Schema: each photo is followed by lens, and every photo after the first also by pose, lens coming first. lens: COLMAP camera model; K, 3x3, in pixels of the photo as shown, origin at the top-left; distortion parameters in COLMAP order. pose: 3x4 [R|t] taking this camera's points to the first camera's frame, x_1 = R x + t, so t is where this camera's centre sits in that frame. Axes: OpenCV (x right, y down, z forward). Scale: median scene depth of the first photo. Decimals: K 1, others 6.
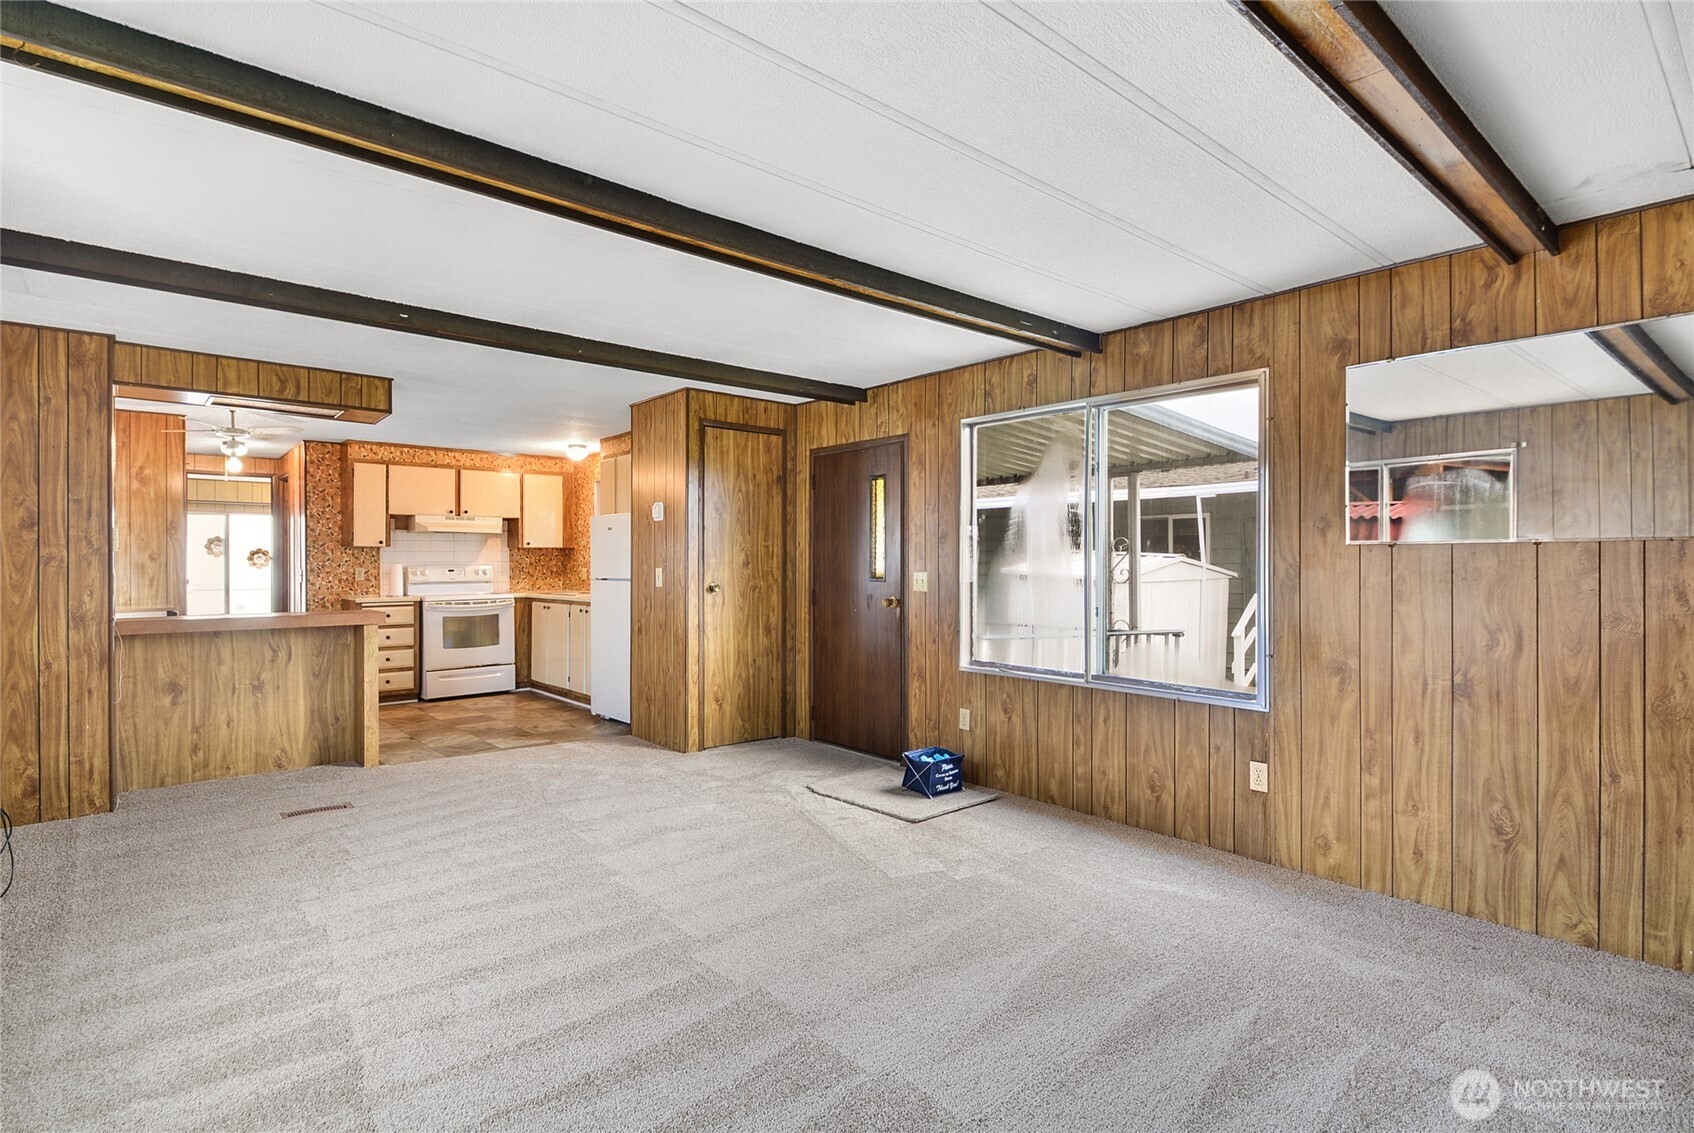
lens RADIAL K [[821.6, 0, 841.0], [0, 821.6, 567.4], [0, 0, 1]] dist [0.017008, -0.020162]
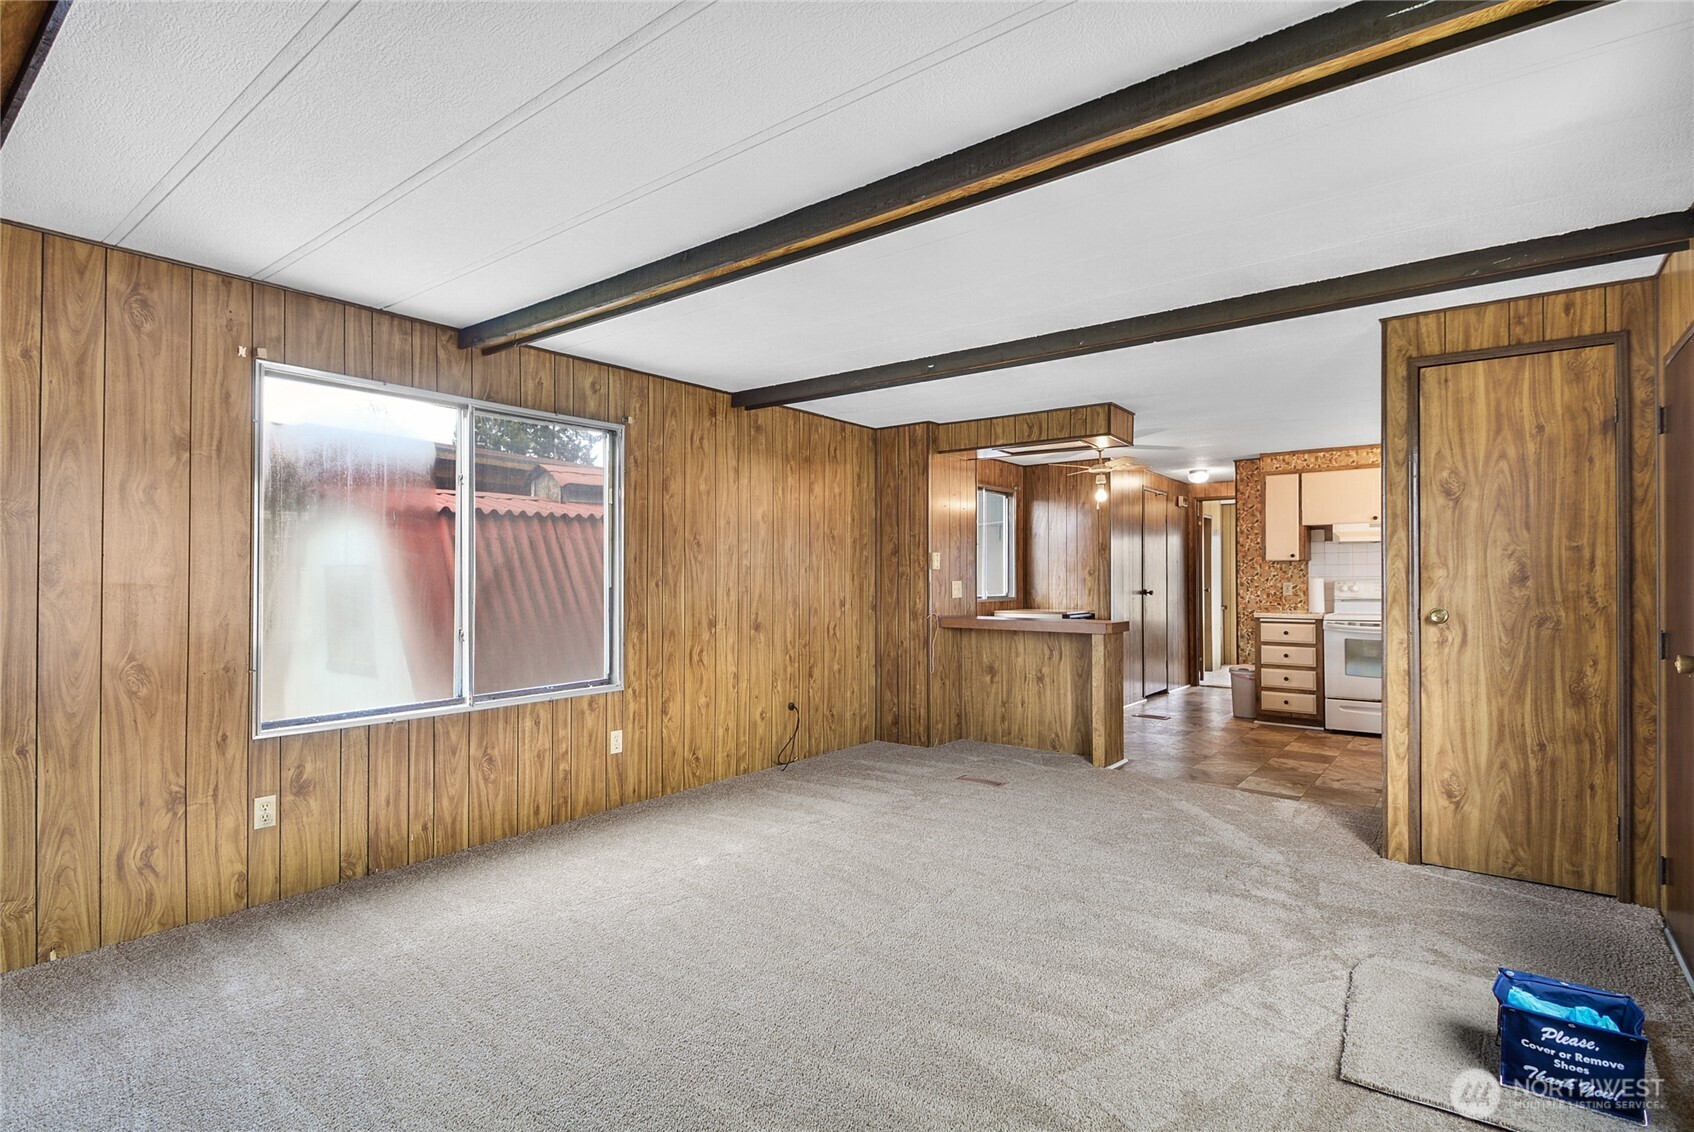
lens RADIAL K [[821.6, 0, 841.0], [0, 821.6, 566.9], [0, 0, 1]] dist [0.017008, -0.020162]
pose [[0.193381, -0.011509, -0.981056, 0.371156], [-0.006529, 0.999894, -0.013017, -0.002049], [0.981102, 0.008923, 0.193286, 0.404734]]
